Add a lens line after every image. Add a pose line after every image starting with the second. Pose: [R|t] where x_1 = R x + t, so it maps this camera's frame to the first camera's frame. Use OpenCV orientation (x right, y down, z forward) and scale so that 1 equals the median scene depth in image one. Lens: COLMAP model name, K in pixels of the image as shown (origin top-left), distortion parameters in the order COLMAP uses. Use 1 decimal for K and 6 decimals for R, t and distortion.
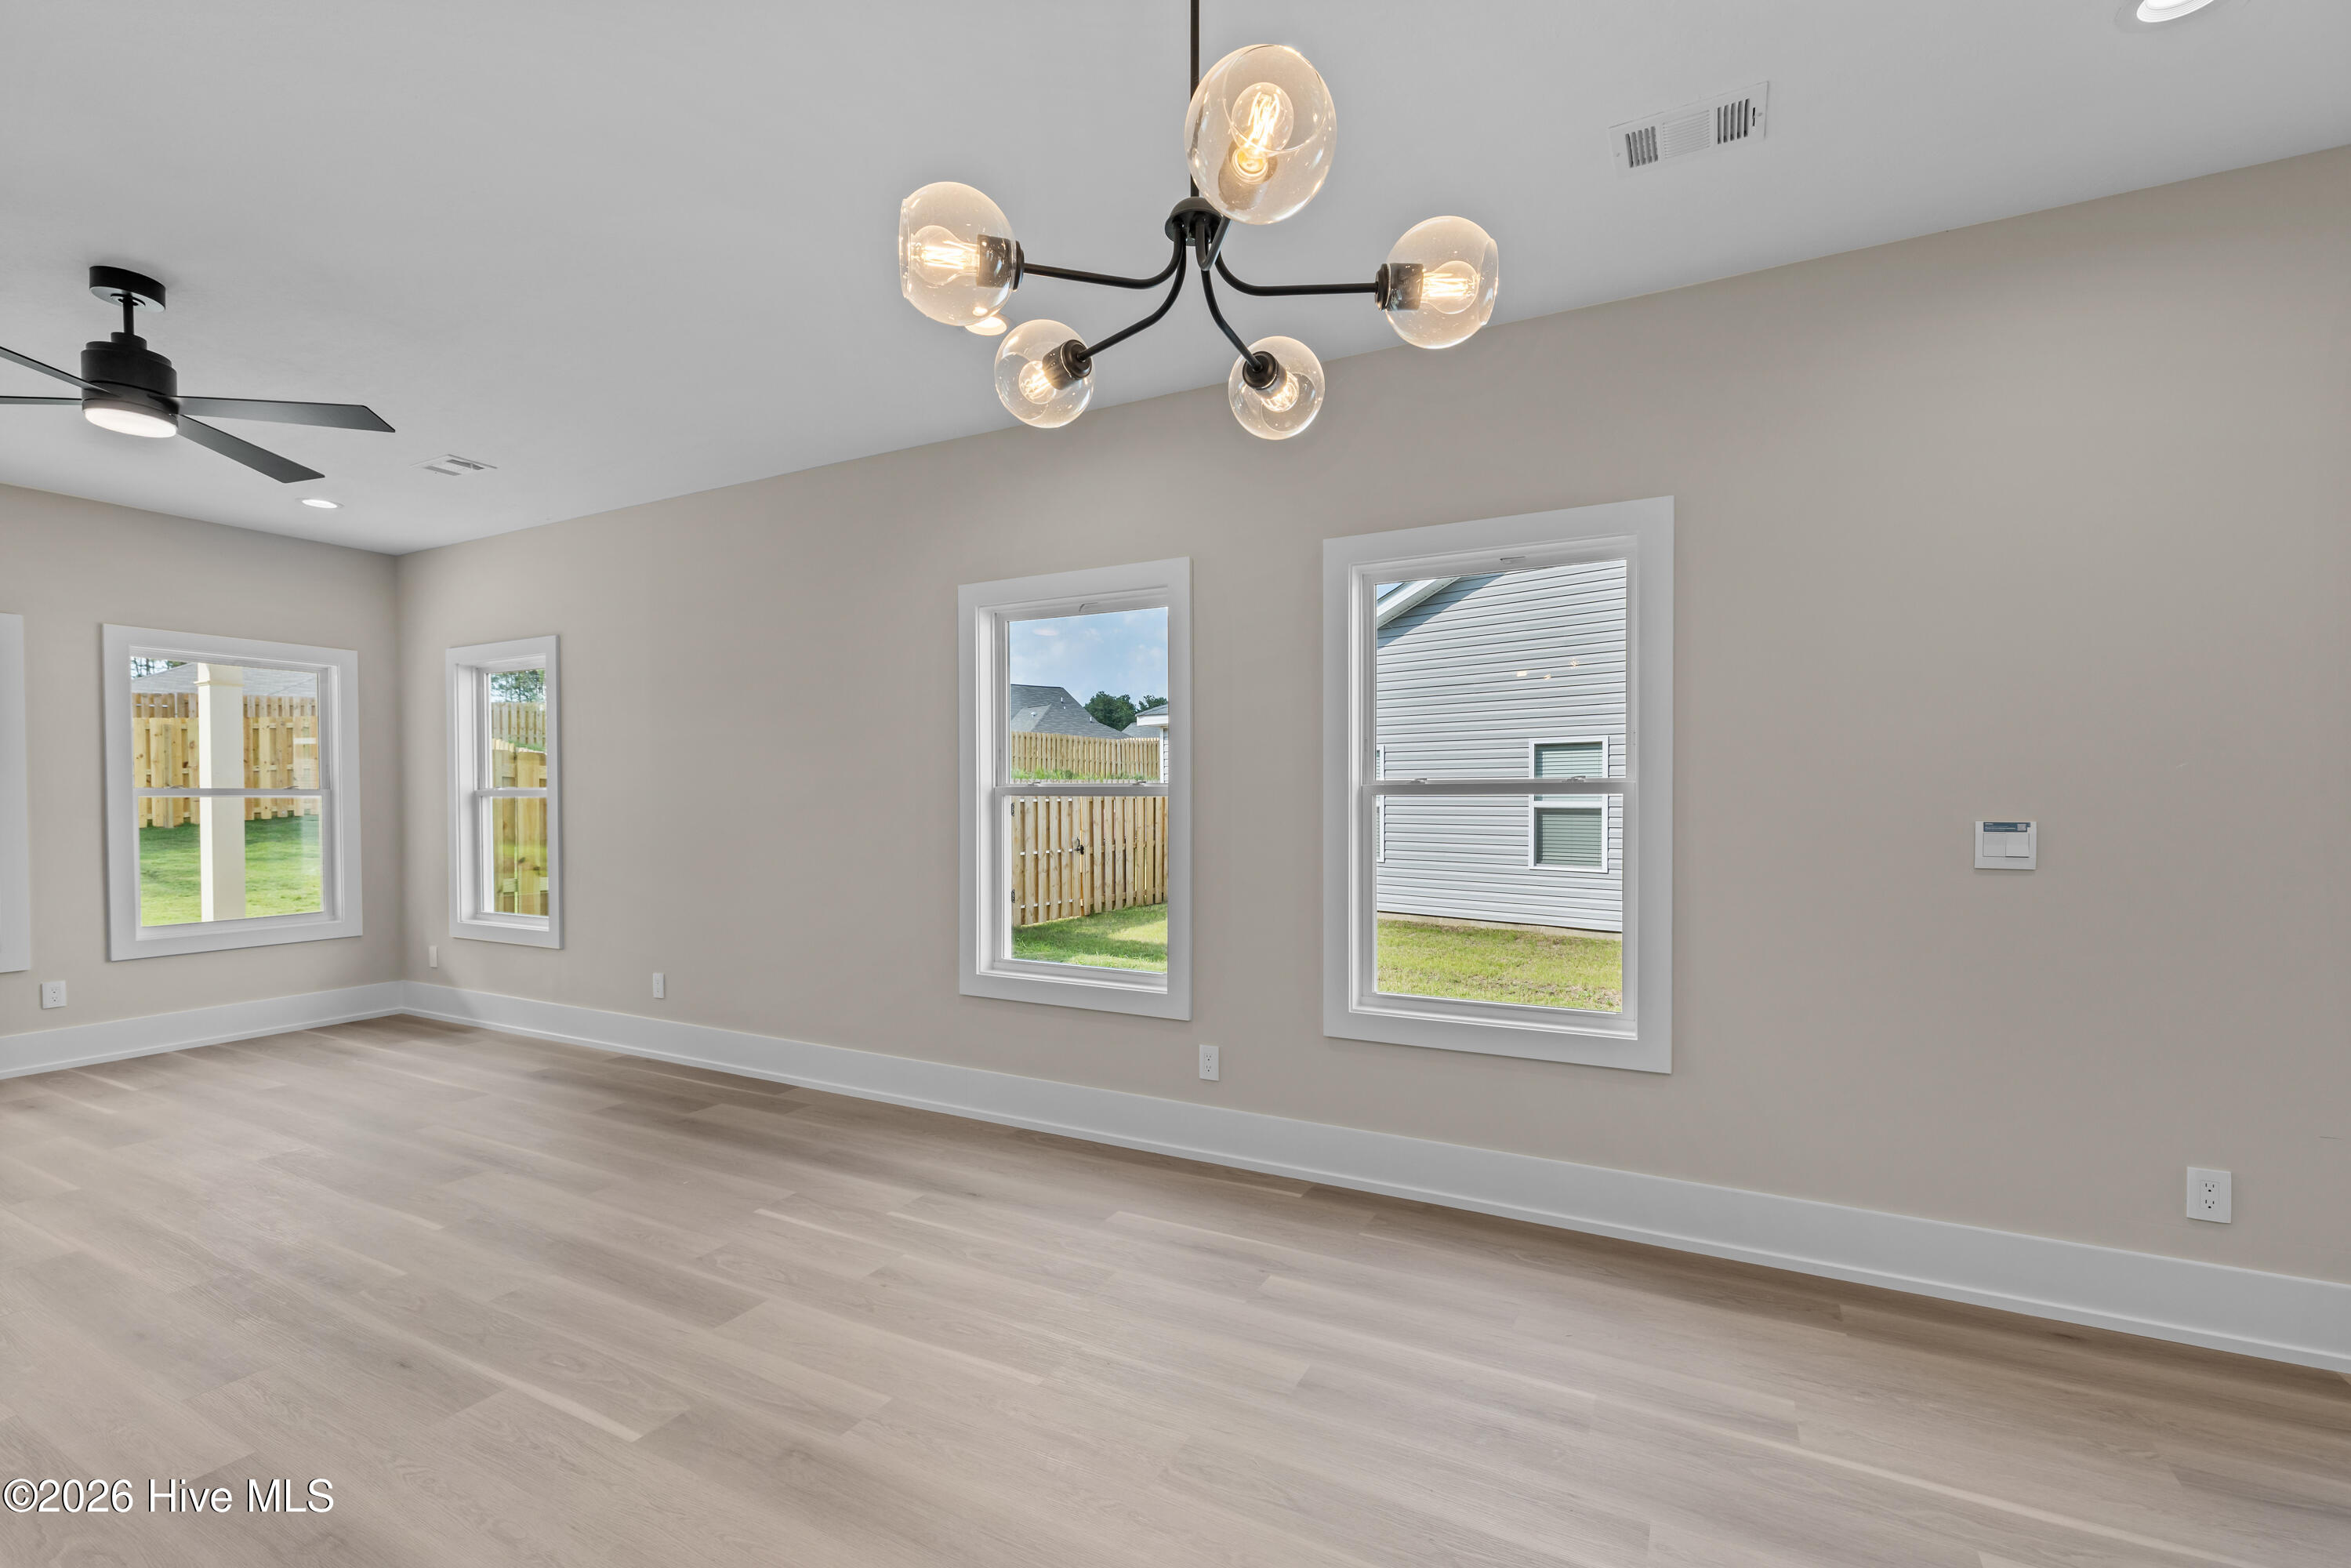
lens RADIAL K [[1019.2, 0, 1177.4], [0, 1019.2, 814.9], [0, 0, 1]] dist [-0.000623, 0.000500]
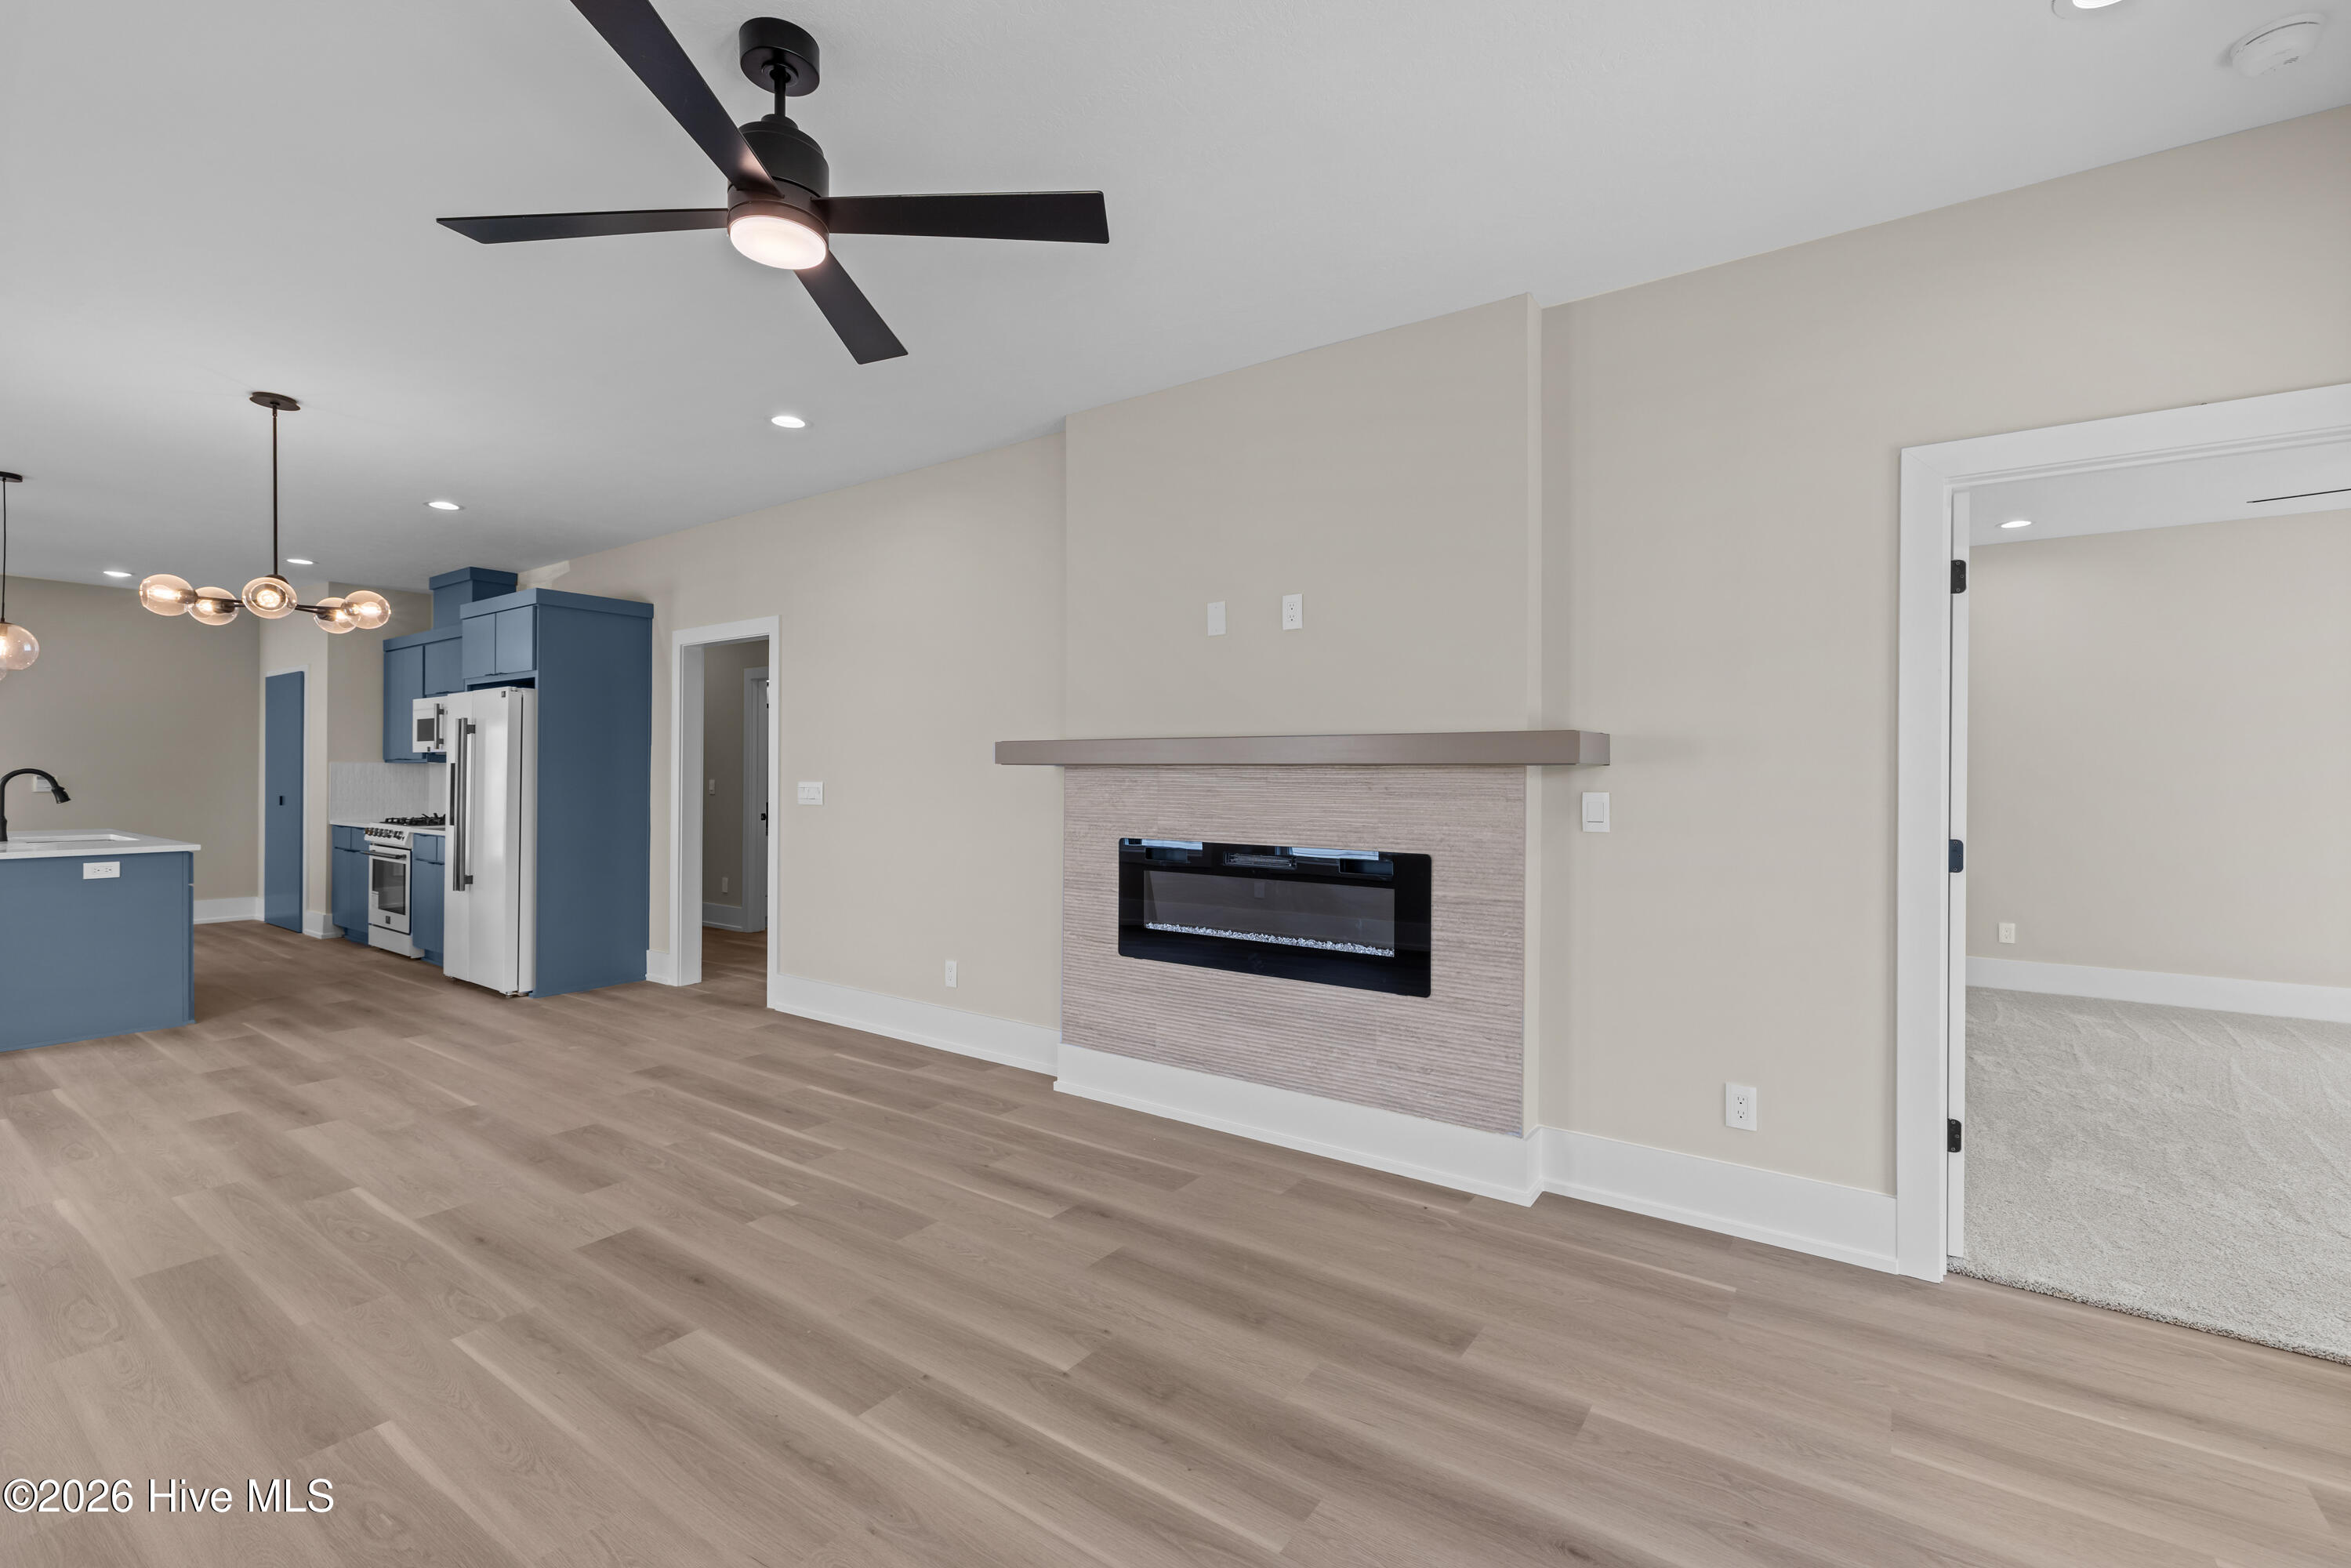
lens RADIAL K [[1016.5, 0, 1178.2], [0, 1016.5, 774.9], [0, 0, 1]] dist [-0.001625, 0.000762]
pose [[-0.991094, -0.004636, 0.133082, -0.953263], [-0.002458, 0.999860, 0.016528, -0.018685], [-0.133140, 0.016054, -0.990967, 1.138510]]
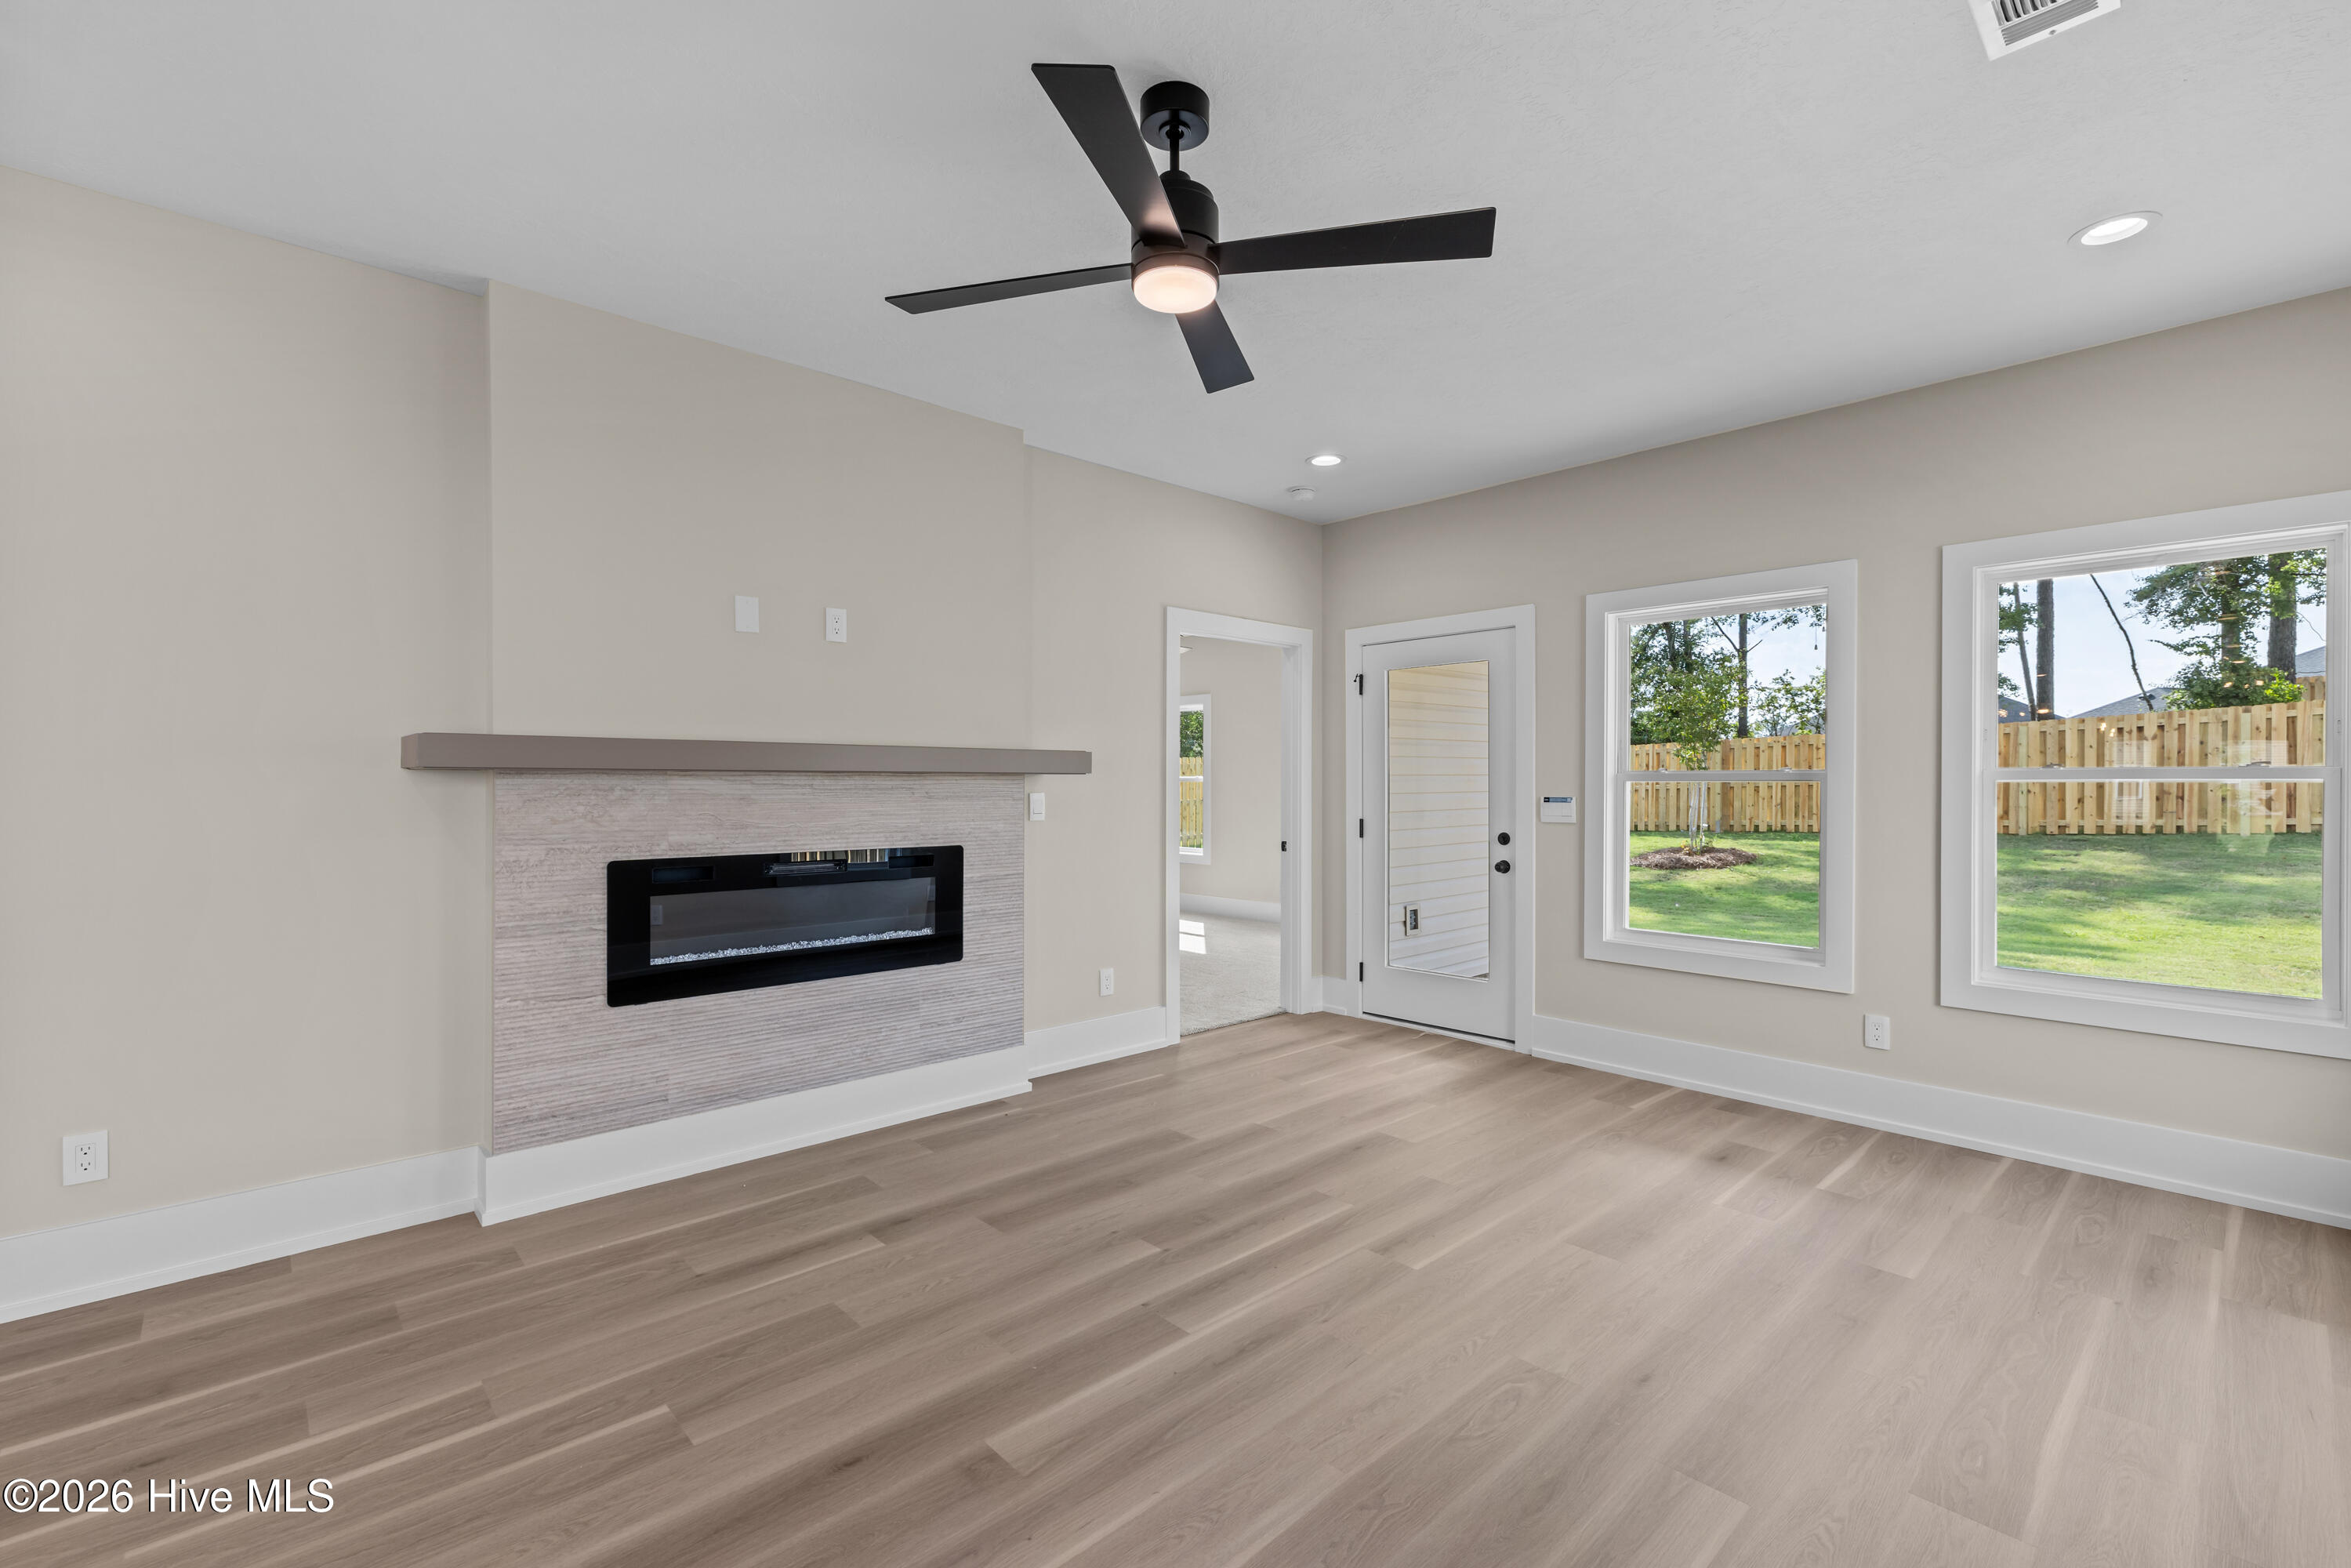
lens RADIAL K [[1013.4, 0, 1175.7], [0, 1013.4, 788.7], [0, 0, 1]] dist [-0.001532, 0.000496]
pose [[-0.334540, 0.006435, -0.942360, -0.211038], [-0.016610, 0.999781, 0.012724, -0.014971], [0.942235, 0.019909, -0.334360, 0.860782]]
